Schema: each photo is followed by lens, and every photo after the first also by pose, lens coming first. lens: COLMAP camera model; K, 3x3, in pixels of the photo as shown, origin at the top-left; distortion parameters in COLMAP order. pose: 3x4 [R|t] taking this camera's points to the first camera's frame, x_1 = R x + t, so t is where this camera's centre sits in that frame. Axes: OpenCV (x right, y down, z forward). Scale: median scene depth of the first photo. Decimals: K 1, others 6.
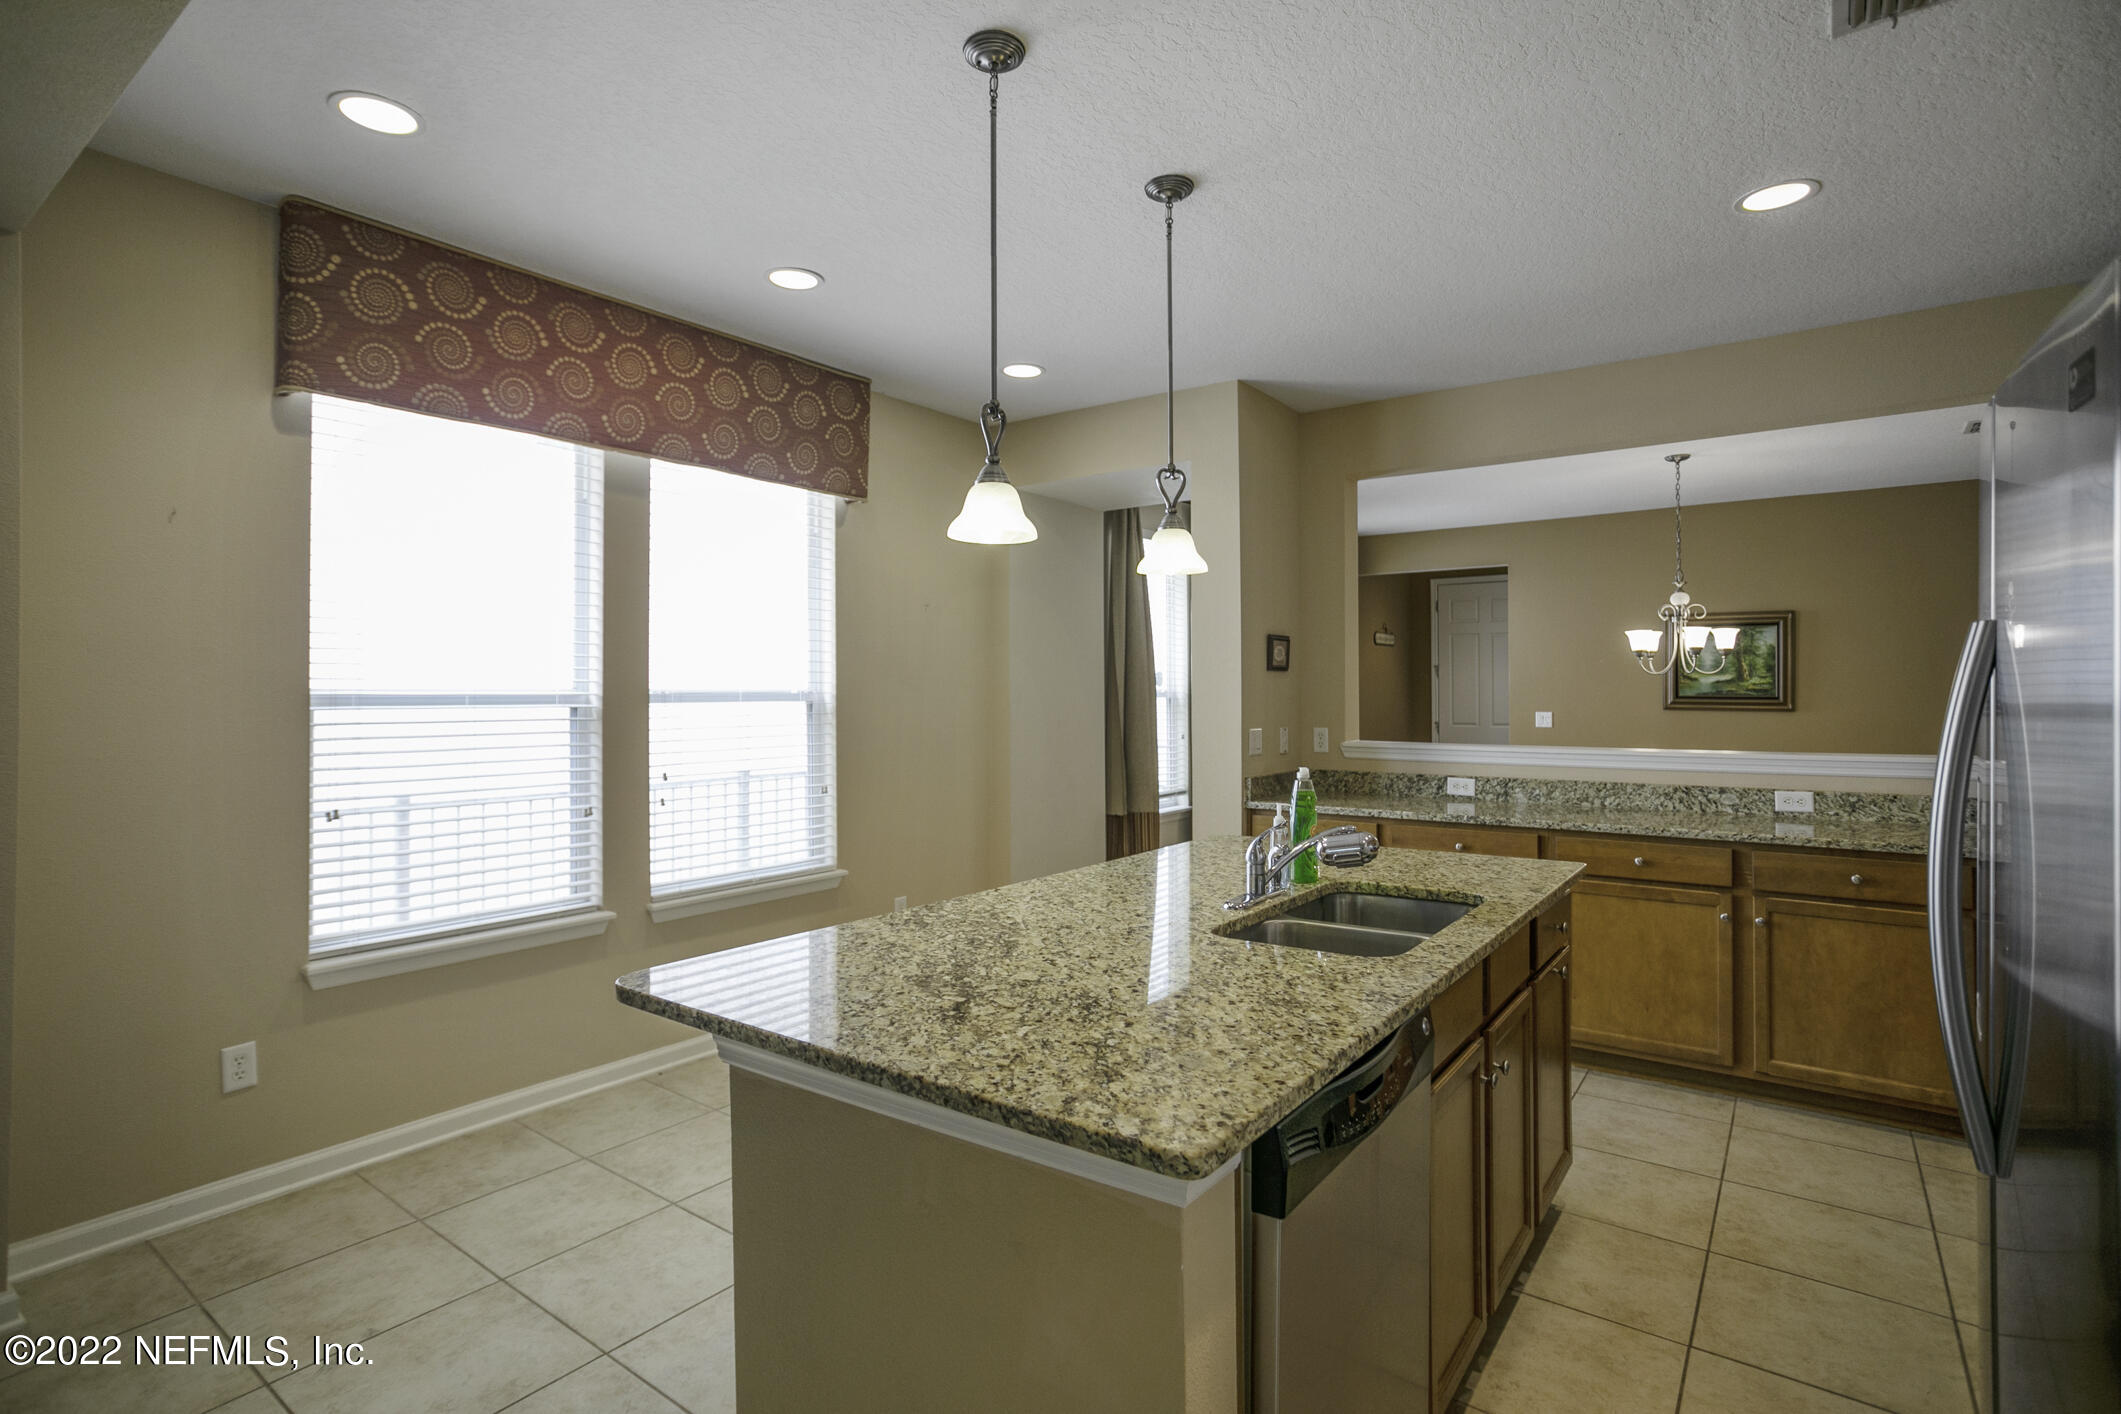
lens RADIAL K [[1022.2, 0, 1049.8], [0, 1022.2, 697.0], [0, 0, 1]] dist [-0.000334, 0.014776]
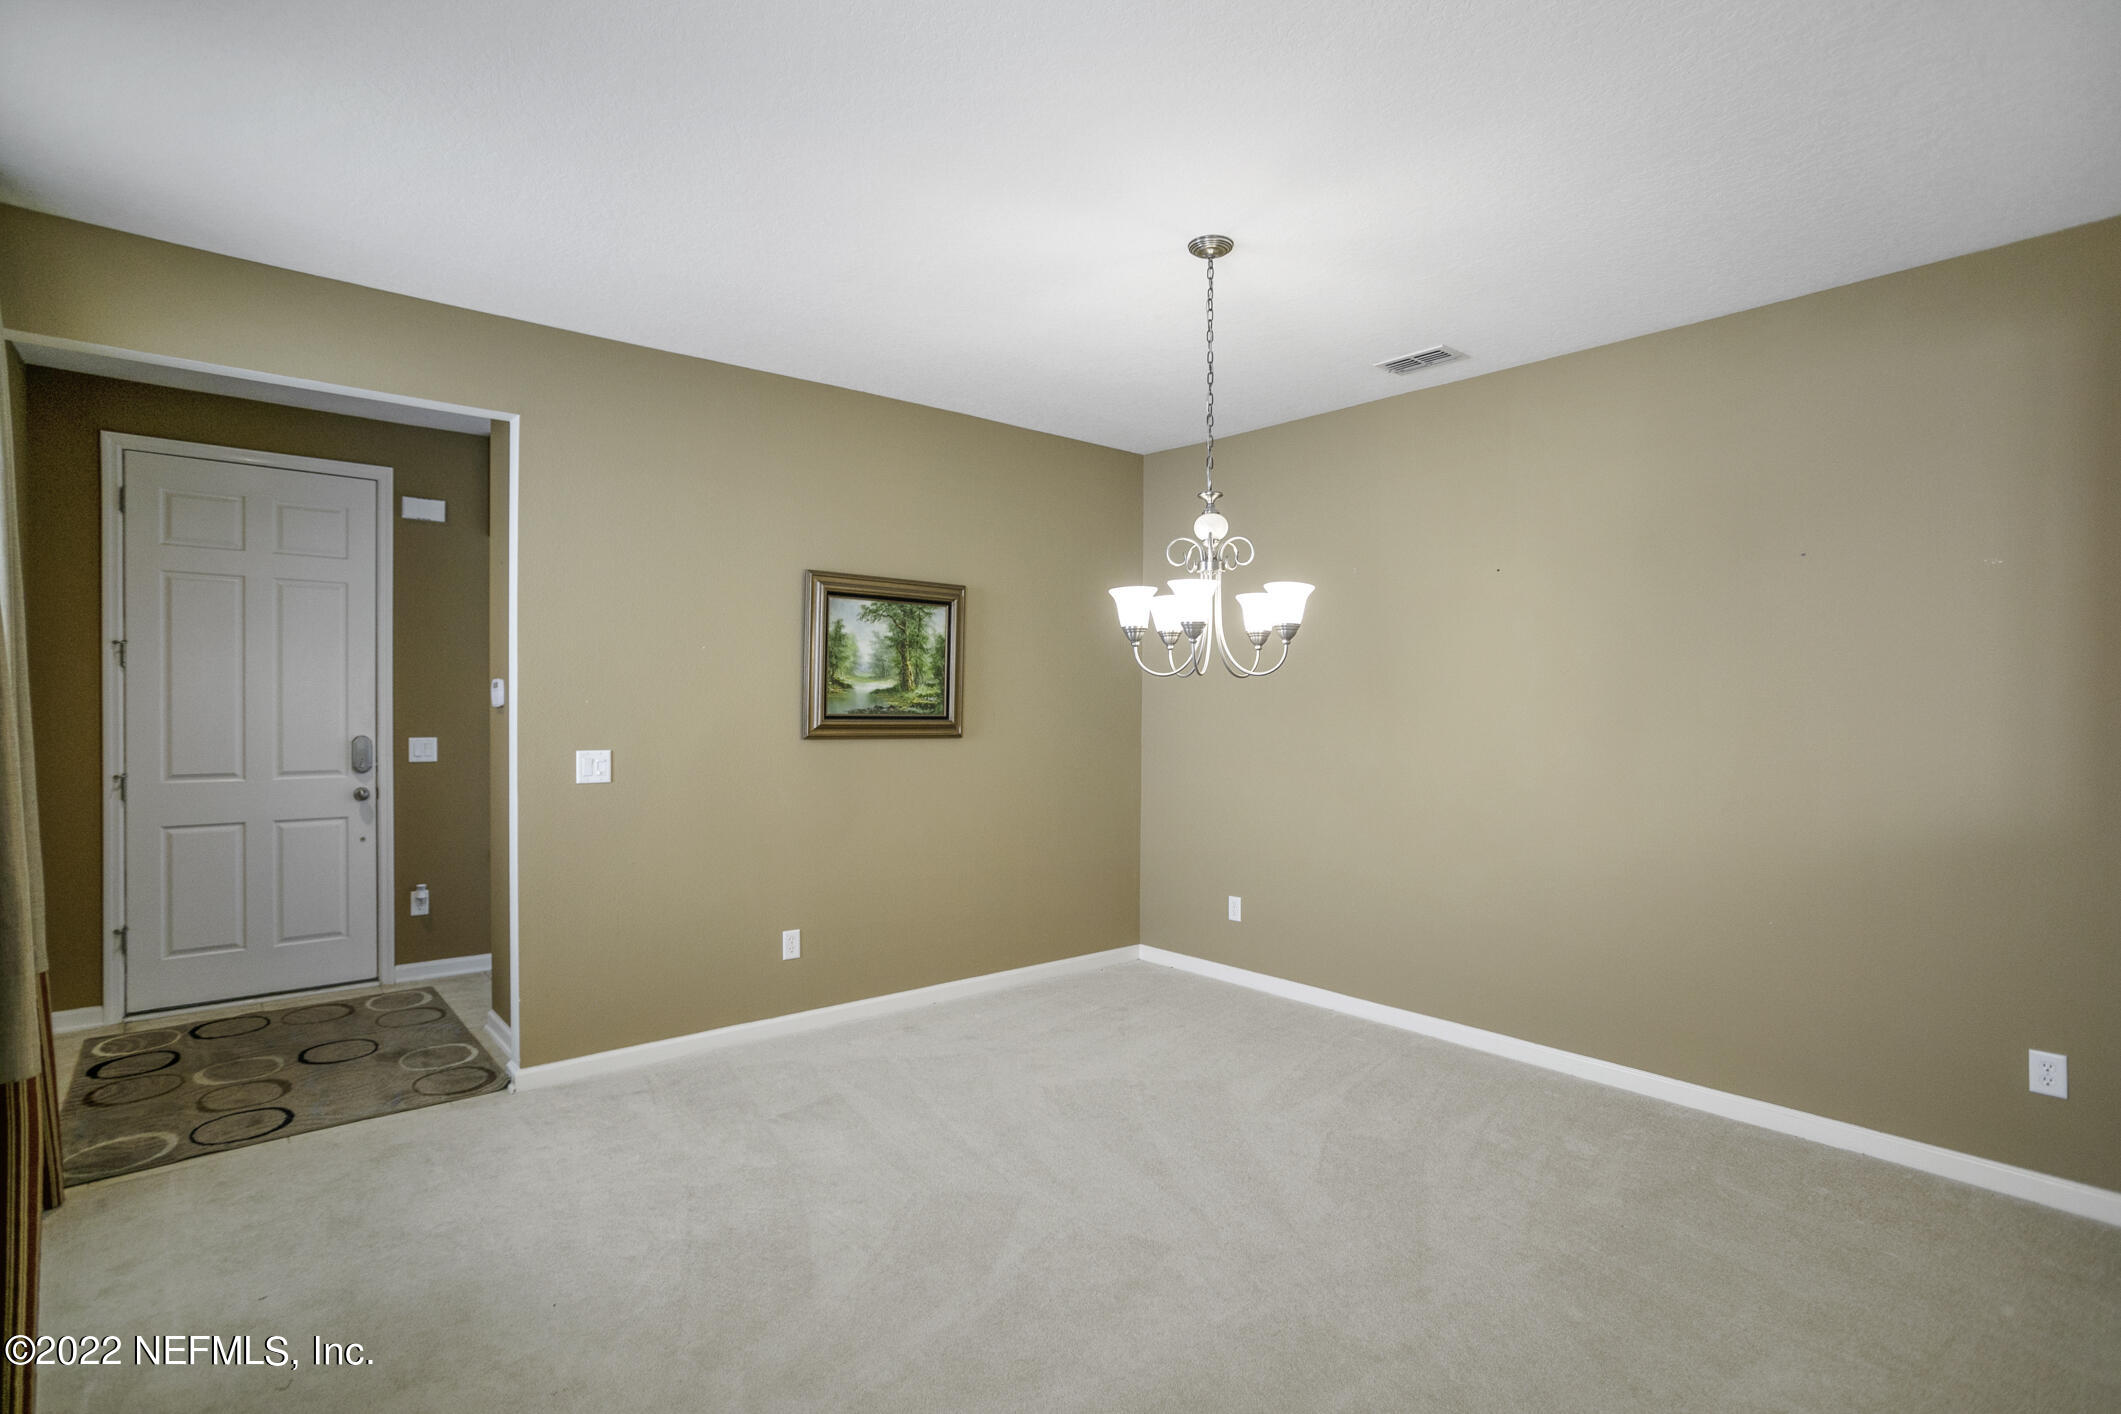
lens RADIAL K [[1022.2, 0, 1049.8], [0, 1022.2, 697.0], [0, 0, 1]] dist [-0.000334, 0.014776]
pose [[0.238839, 0.004378, 0.971049, 0.086255], [-0.001064, 0.999990, -0.004247, -0.008995], [-0.971059, -0.000019, 0.238841, 0.759761]]
